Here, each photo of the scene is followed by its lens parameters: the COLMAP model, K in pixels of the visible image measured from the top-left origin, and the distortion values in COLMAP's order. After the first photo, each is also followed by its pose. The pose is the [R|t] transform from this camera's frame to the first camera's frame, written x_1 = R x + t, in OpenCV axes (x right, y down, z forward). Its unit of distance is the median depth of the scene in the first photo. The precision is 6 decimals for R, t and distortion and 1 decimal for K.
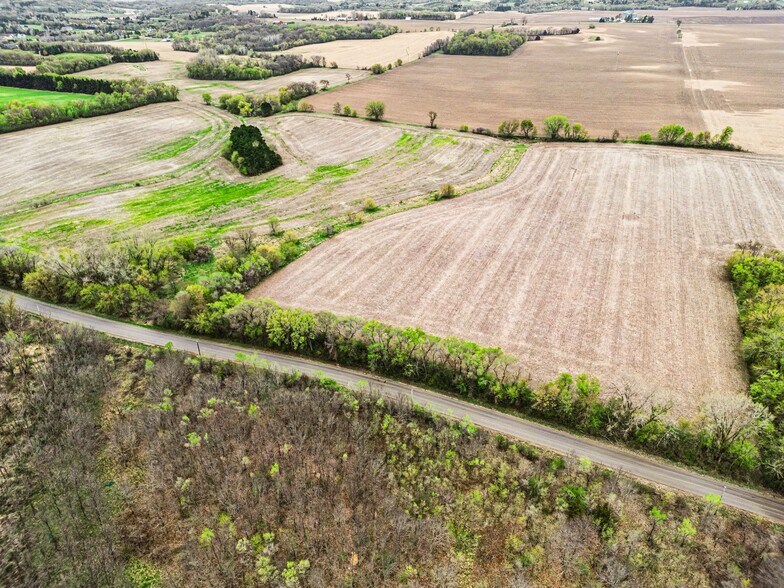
lens RADIAL K [[546.2, 0, 388.7], [0, 546.2, 297.2], [0, 0, 1]] dist [0.082203, -0.082491]
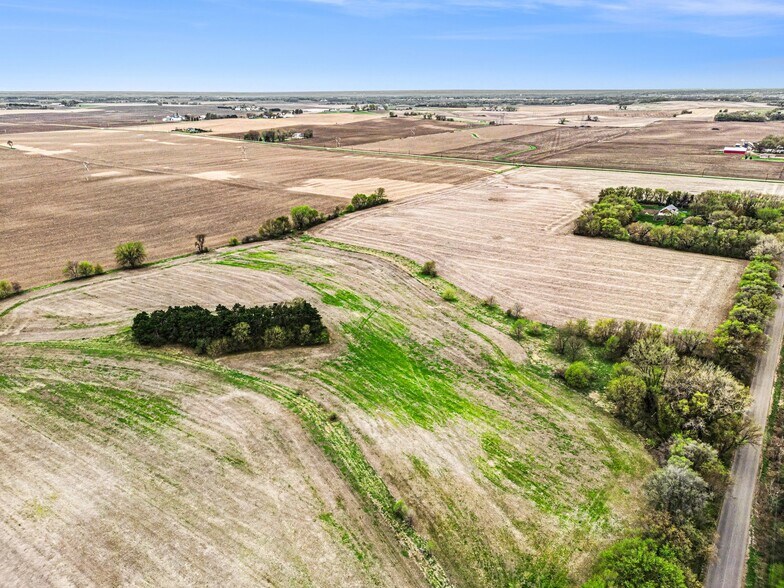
lens RADIAL K [[560.2, 0, 383.1], [0, 560.2, 288.2], [0, 0, 1]] dist [0.087258, -0.090422]
pose [[0.209136, -0.317511, 0.924905, -0.893528], [0.486796, 0.854103, 0.183133, -0.380056], [-0.848110, 0.411941, 0.333187, 0.675341]]
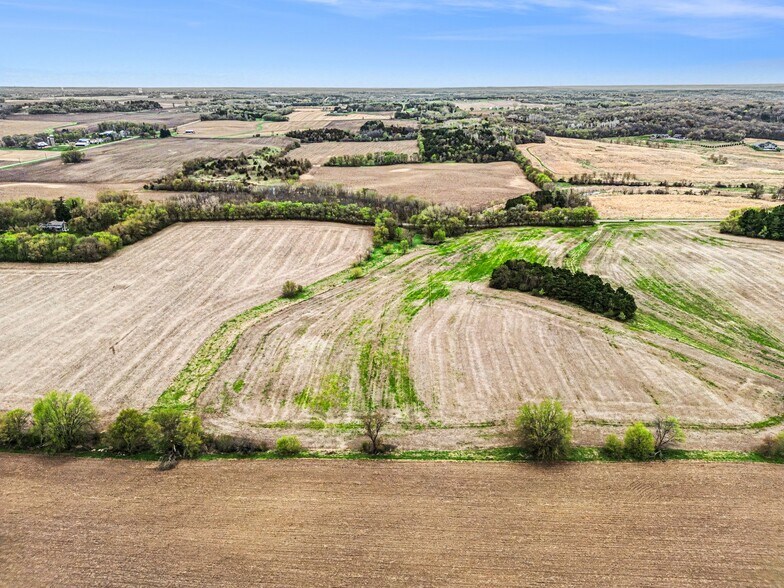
lens RADIAL K [[541.6, 0, 388.9], [0, 541.6, 291.3], [0, 0, 1]] dist [0.082937, -0.088167]
pose [[-0.939883, 0.132715, -0.314654, 0.230411], [-0.157366, 0.649419, 0.743970, -0.877884], [0.303078, 0.748760, -0.589493, 1.520571]]
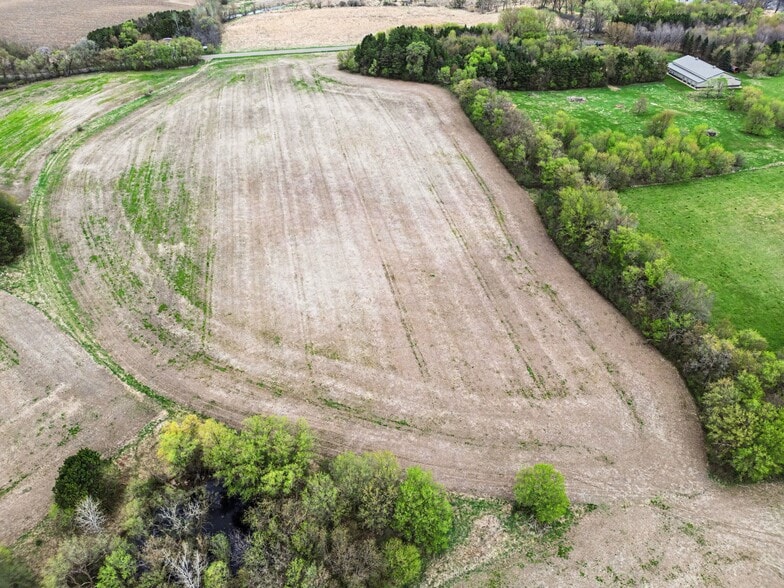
lens RADIAL K [[564.4, 0, 390.1], [0, 564.4, 292.8], [0, 0, 1]] dist [0.004850, -0.034301]
pose [[-0.811935, 0.361776, -0.458127, -0.348831], [-0.289018, 0.432726, 0.853942, -0.832460], [0.507179, 0.825752, -0.246785, 1.506088]]
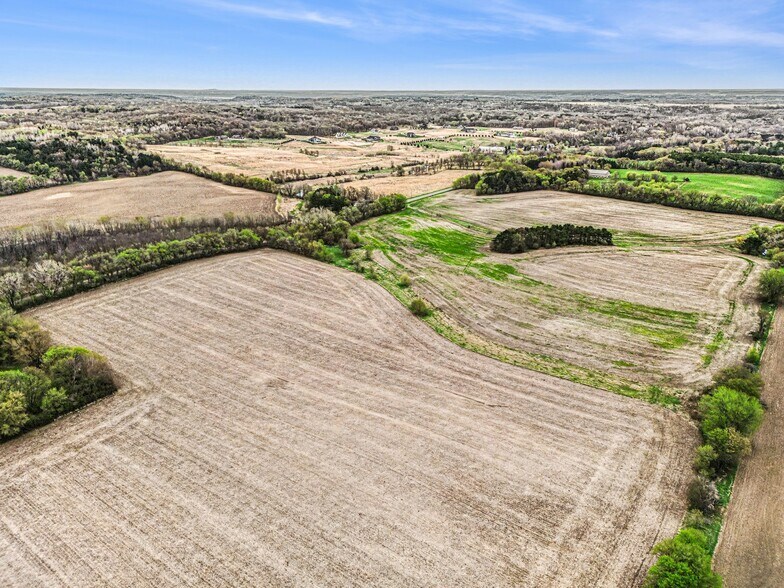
lens RADIAL K [[546.2, 0, 388.7], [0, 546.2, 297.2], [0, 0, 1]] dist [0.082203, -0.082491]
pose [[-0.232625, 0.351978, -0.906640, 0.876270], [-0.480896, 0.768652, 0.421796, -0.528328], [0.845355, 0.534120, -0.009543, 0.893714]]
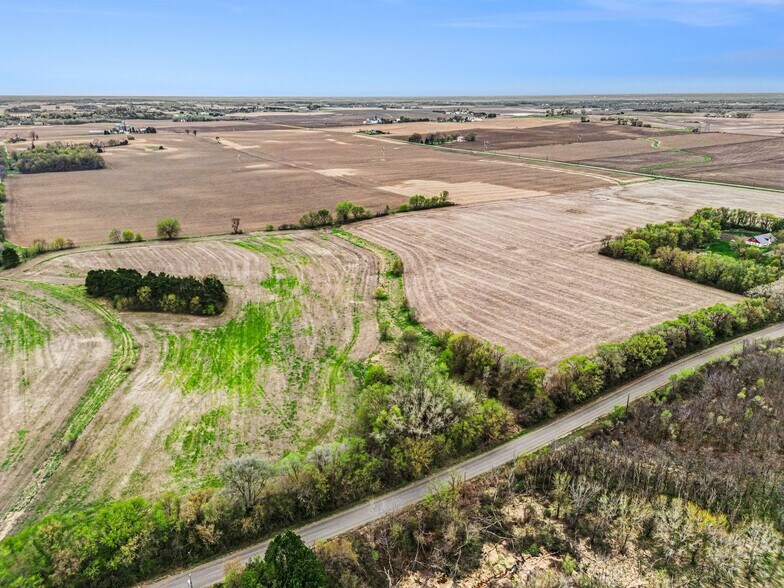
lens RADIAL K [[546.2, 0, 388.7], [0, 546.2, 297.2], [0, 0, 1]] dist [0.082203, -0.082491]
pose [[0.569634, -0.276741, 0.773907, -0.736899], [0.405064, 0.913840, 0.028632, -0.165627], [-0.715150, 0.297172, 0.632652, 0.300765]]
